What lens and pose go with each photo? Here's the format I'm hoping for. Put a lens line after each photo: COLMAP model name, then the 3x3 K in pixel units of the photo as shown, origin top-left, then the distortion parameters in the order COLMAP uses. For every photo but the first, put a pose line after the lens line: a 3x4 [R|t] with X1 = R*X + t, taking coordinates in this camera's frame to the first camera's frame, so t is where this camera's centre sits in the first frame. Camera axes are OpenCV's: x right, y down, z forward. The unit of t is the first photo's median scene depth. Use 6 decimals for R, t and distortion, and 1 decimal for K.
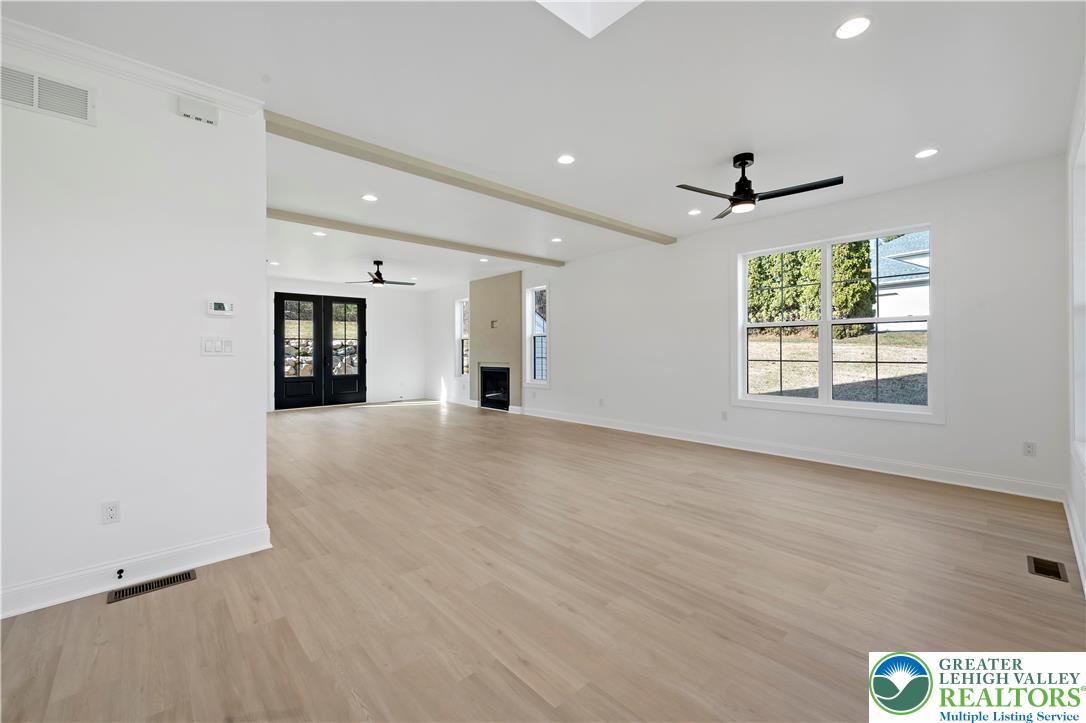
lens RADIAL K [[433.3, 0, 547.3], [0, 433.3, 356.0], [0, 0, 1]] dist [0.002210, 0.000040]
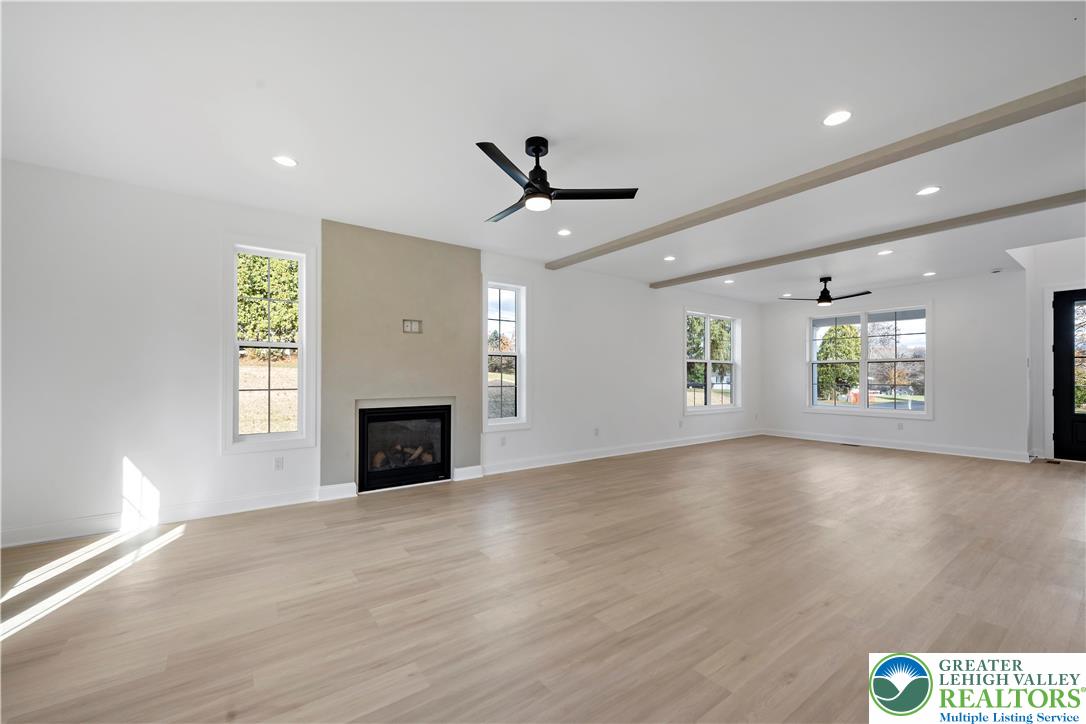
lens RADIAL K [[433.3, 0, 539.2], [0, 433.3, 378.9], [0, 0, 1]] dist [0.002210, 0.000040]
pose [[0.122709, 0.002146, 0.992440, -0.600964], [0.009680, 0.999948, -0.003359, -0.004622], [-0.992396, 0.010019, 0.122681, 0.744094]]
